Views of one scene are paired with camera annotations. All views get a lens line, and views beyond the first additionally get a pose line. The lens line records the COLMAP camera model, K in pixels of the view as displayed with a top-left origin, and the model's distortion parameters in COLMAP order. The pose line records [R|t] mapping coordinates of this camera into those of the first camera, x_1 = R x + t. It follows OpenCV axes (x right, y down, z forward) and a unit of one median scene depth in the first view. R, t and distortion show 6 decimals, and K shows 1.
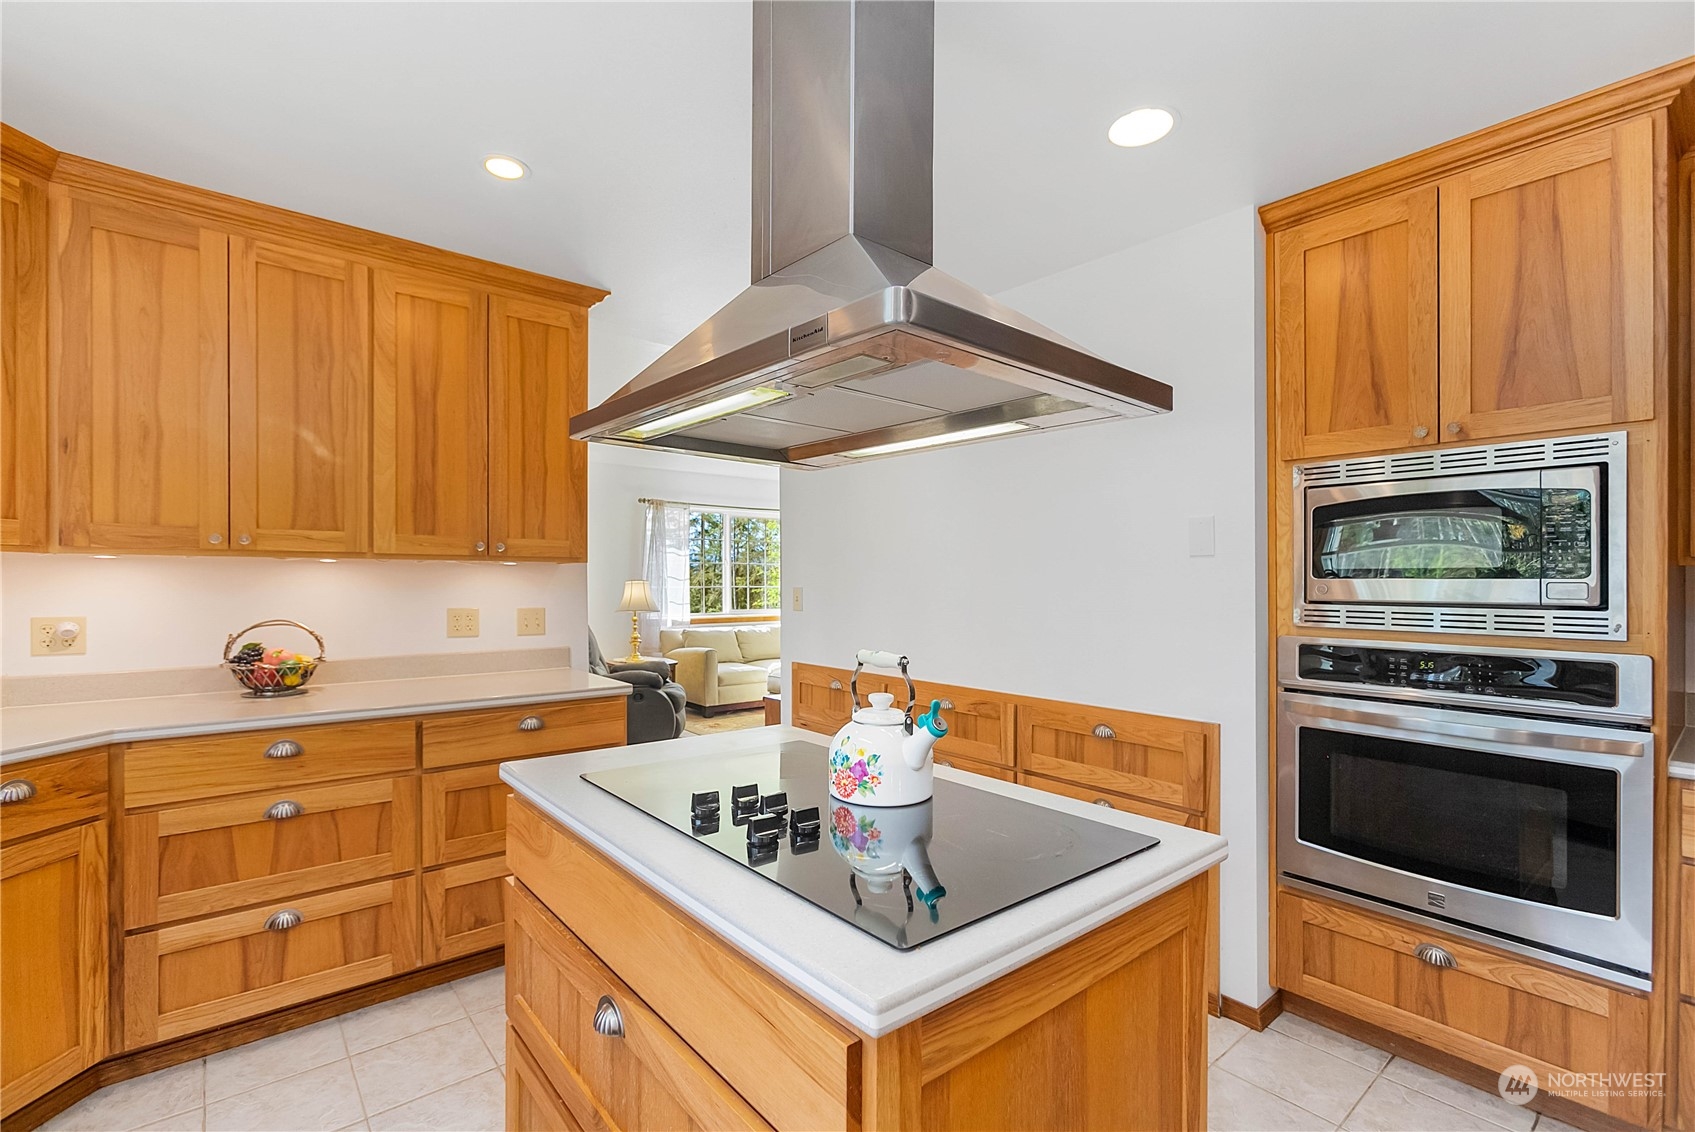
lens RADIAL K [[767.9, 0, 847.5], [0, 767.9, 566.0], [0, 0, 1]] dist [-0.001060, 0.000317]
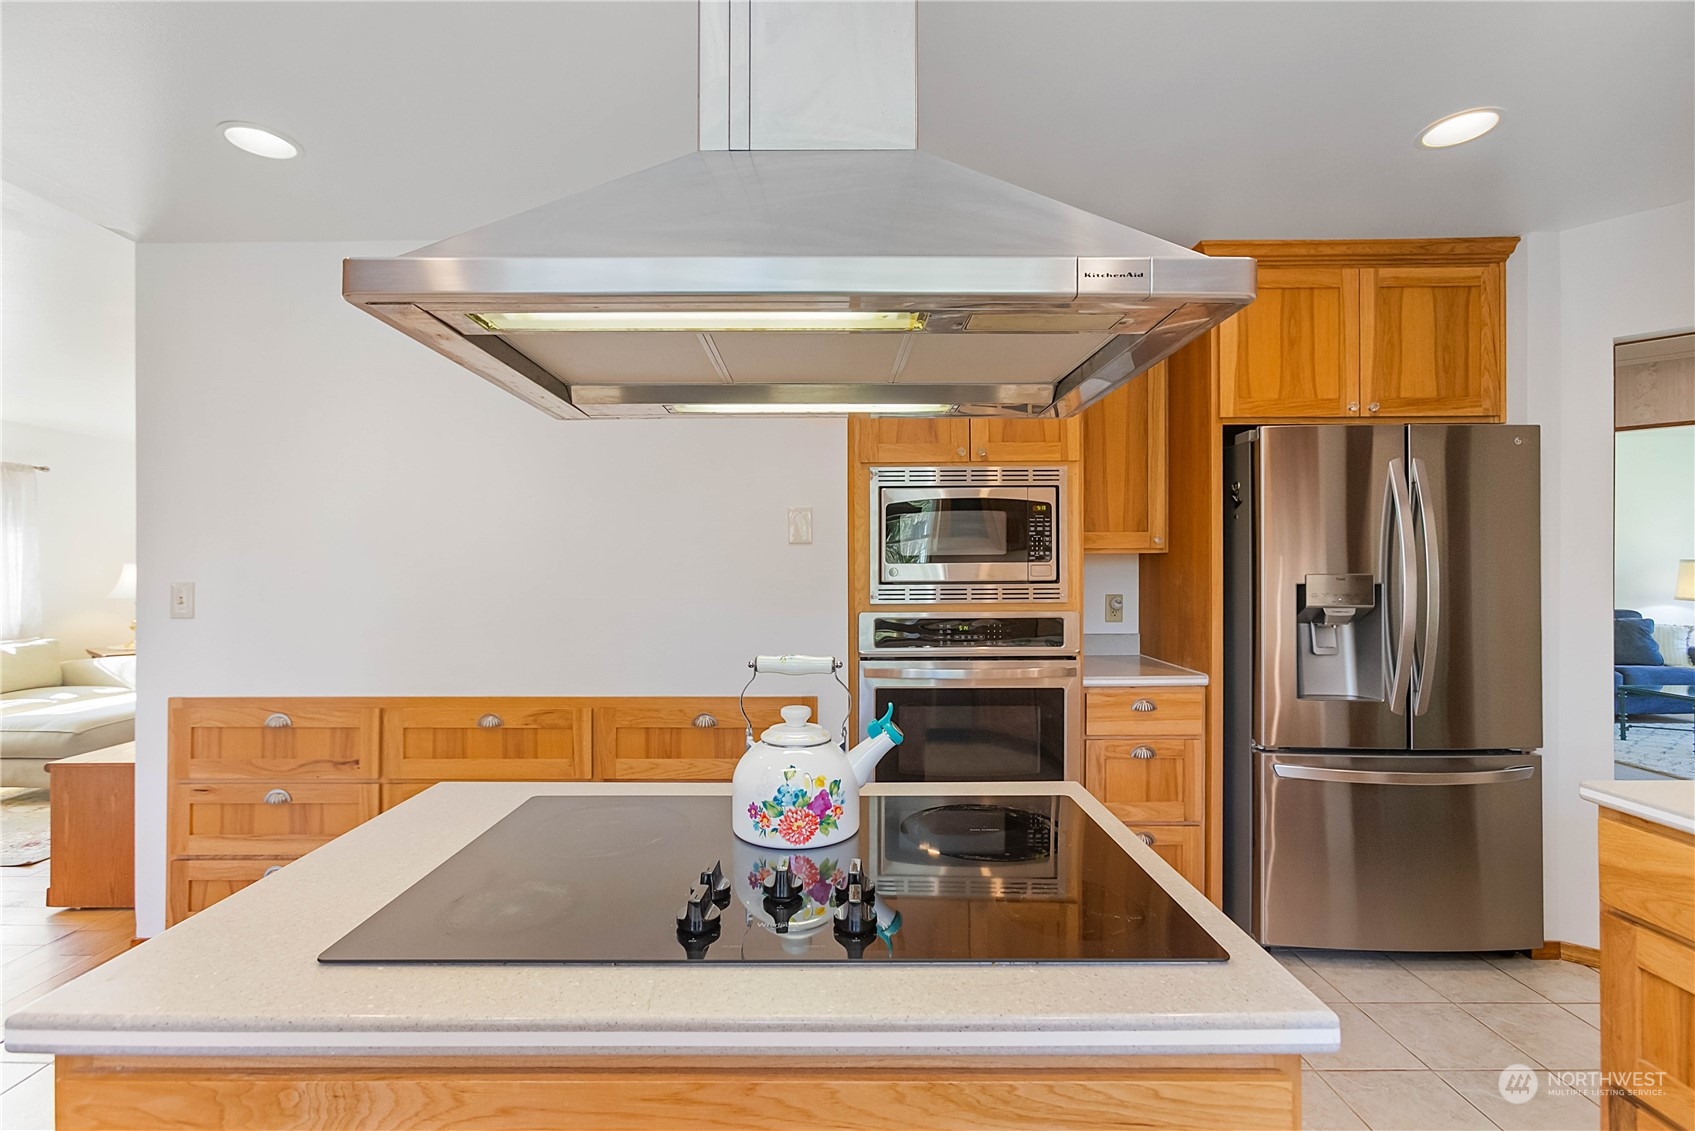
lens RADIAL K [[761.2, 0, 850.0], [0, 761.2, 557.7], [0, 0, 1]] dist [-0.007256, 0.001026]
pose [[0.646042, 0.000336, 0.763301, -0.402841], [-0.005102, 0.999979, 0.003878, 0.003527], [-0.763284, -0.006400, 0.646031, 0.327084]]
